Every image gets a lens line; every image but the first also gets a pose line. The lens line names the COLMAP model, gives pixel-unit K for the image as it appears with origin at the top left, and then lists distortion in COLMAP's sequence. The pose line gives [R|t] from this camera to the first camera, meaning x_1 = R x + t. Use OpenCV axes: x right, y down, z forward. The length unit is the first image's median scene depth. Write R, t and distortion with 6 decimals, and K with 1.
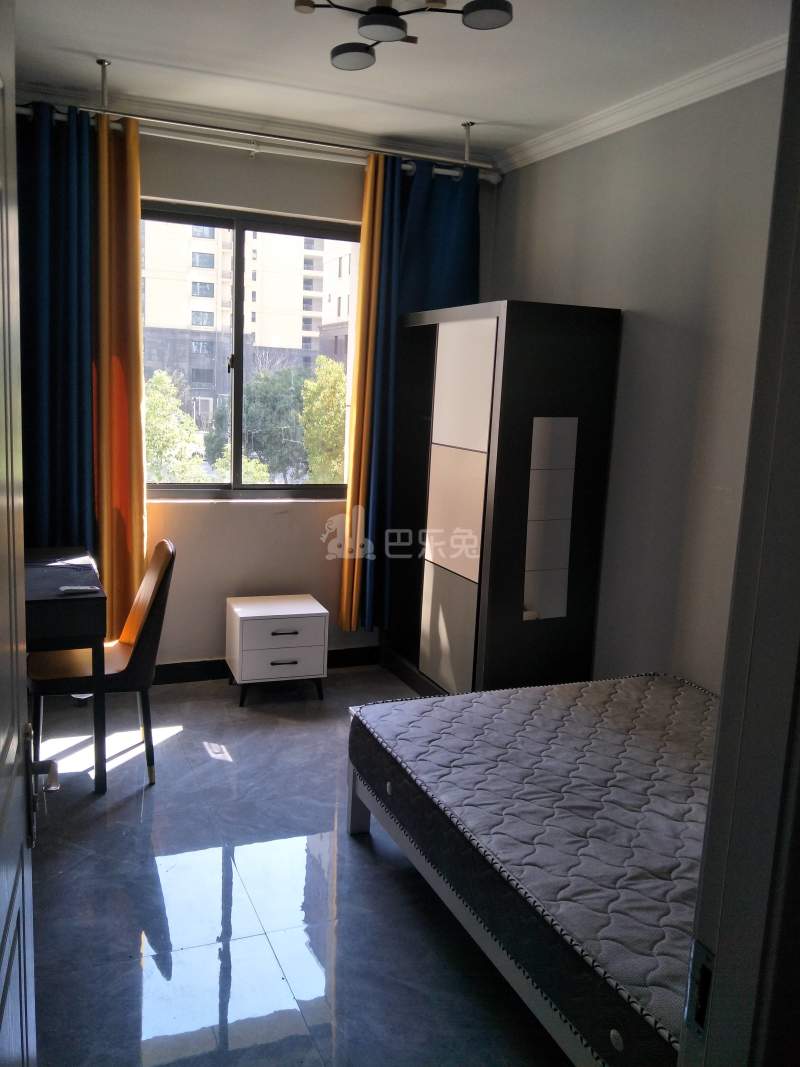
lens RADIAL K [[893.3, 0, 384.5], [0, 893.3, 533.1], [0, 0, 1]] dist [0.131369, -0.359015]
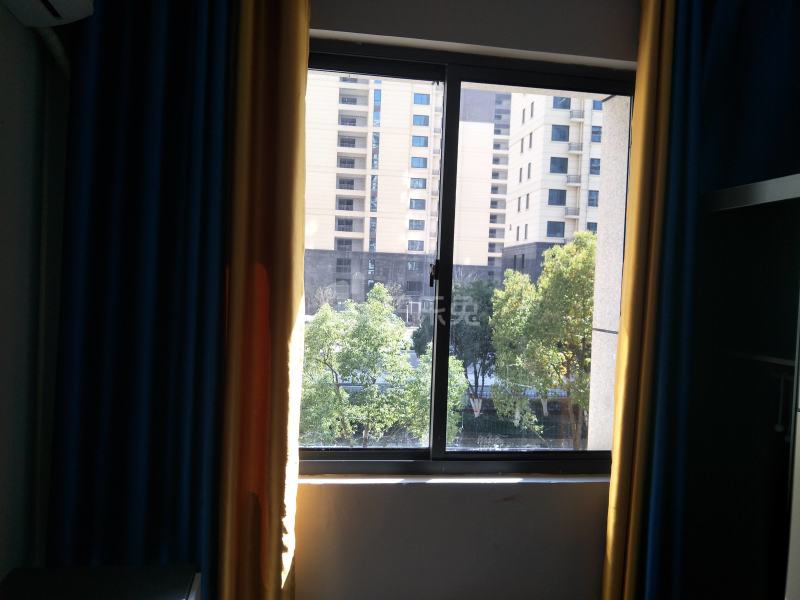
lens RADIAL K [[669.9, 0, 378.8], [0, 669.9, 318.1], [0, 0, 1]] dist [0.000082, -0.001532]
pose [[0.968969, 0.006663, -0.247094, -0.084544], [-0.037385, 0.992088, -0.119852, -0.091312], [0.244340, 0.125370, 0.961551, 0.499654]]
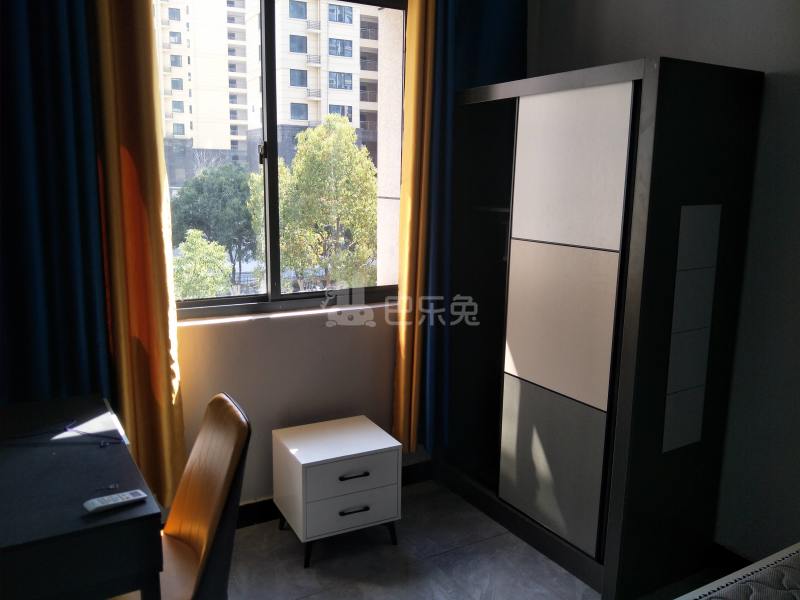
lens RADIAL K [[669.8, 0, 383.8], [0, 669.8, 300.9], [0, 0, 1]] dist [0.131369, -0.359015]
pose [[0.991333, -0.051825, 0.120718, -0.139567], [0.049243, 0.998492, 0.024275, -0.058899], [-0.121793, -0.018120, 0.992390, 0.350233]]
